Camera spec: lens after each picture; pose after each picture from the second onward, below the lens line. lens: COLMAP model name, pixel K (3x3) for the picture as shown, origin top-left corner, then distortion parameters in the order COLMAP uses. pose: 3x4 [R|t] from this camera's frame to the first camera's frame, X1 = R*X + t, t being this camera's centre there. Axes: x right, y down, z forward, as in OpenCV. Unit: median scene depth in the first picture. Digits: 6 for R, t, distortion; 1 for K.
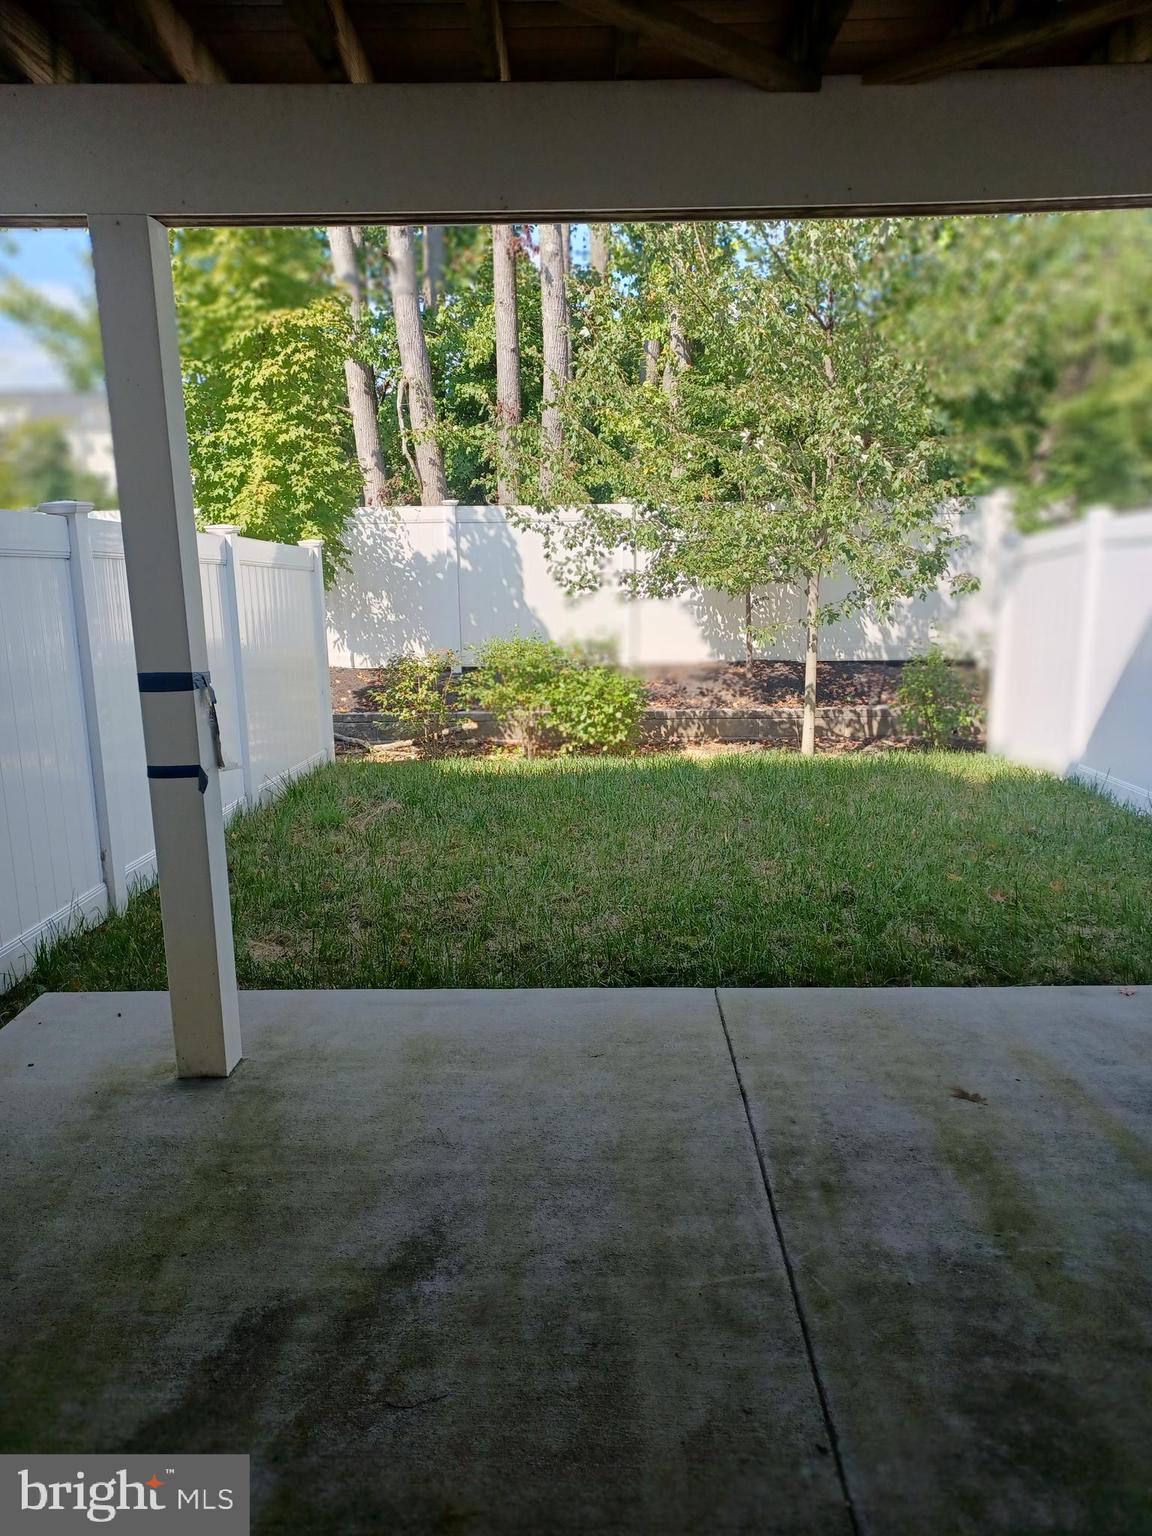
lens RADIAL K [[1105.1, 0, 575.6], [0, 1105.1, 758.5], [0, 0, 1]] dist [0.047233, -0.011954]
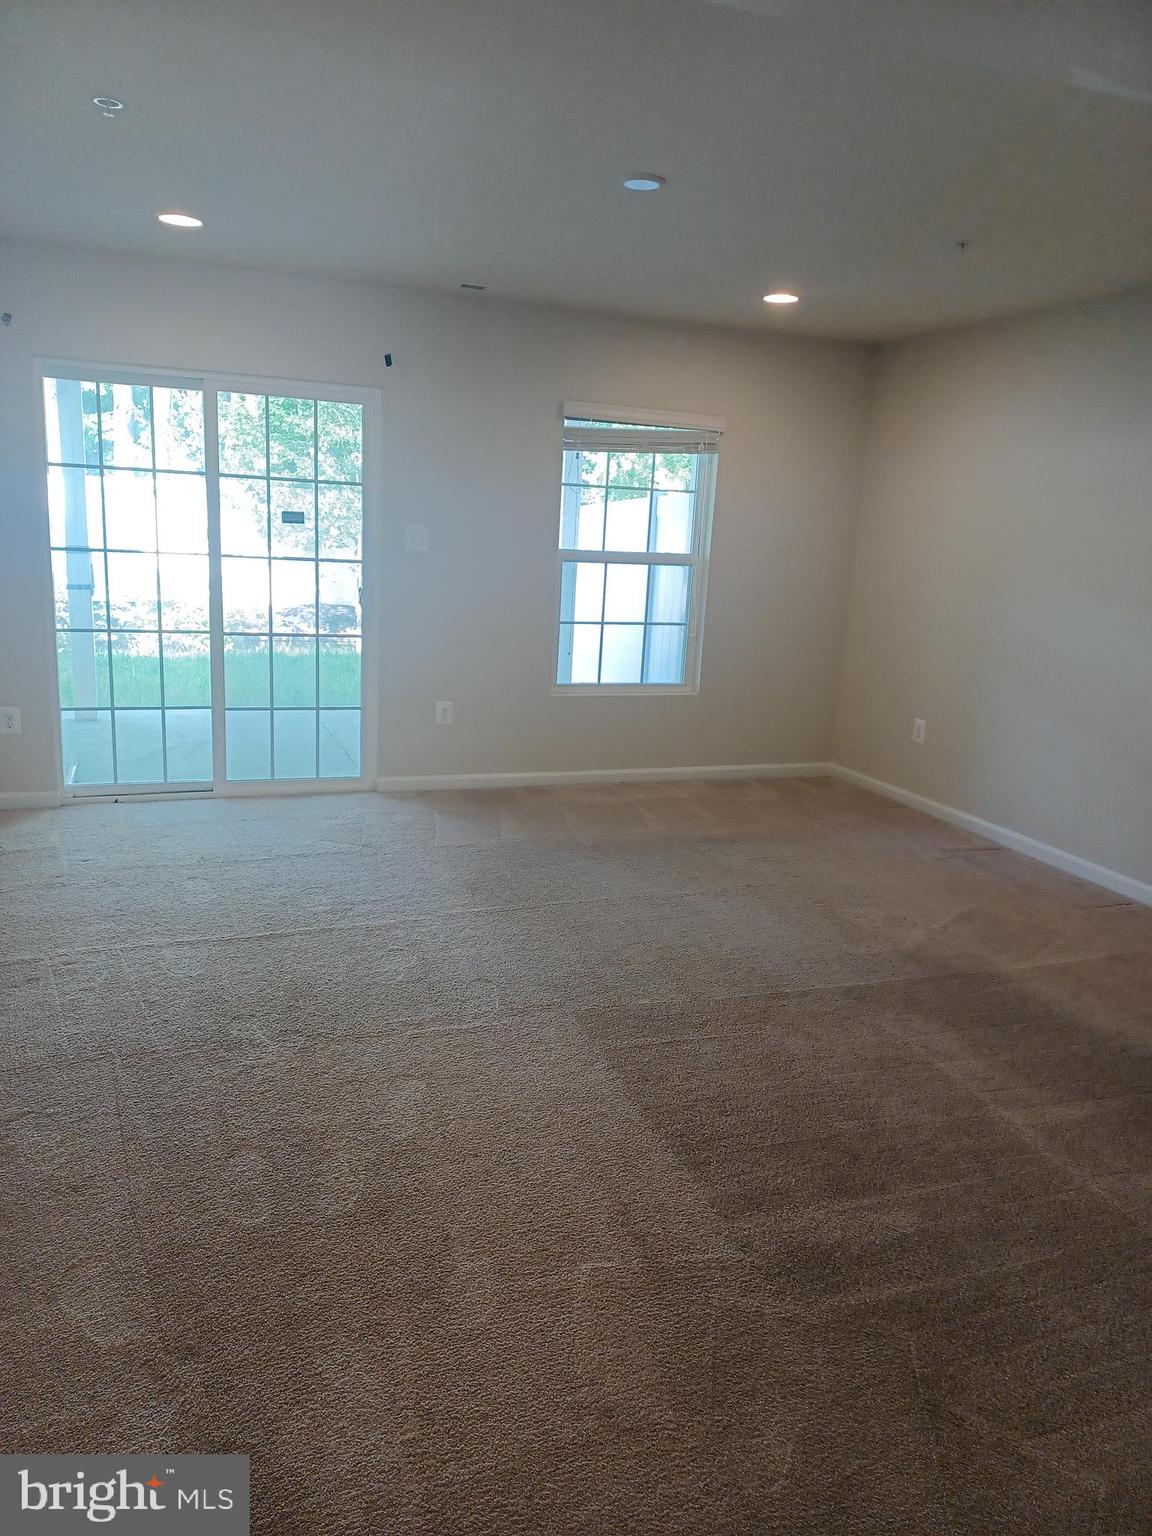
lens RADIAL K [[1105.1, 0, 583.8], [0, 1105.1, 773.7], [0, 0, 1]] dist [0.047233, -0.011954]
pose [[0.926904, -0.024547, 0.374494, -0.225900], [0.014986, 0.999484, 0.028423, 0.327076], [-0.374999, -0.020733, 0.926794, -1.524436]]
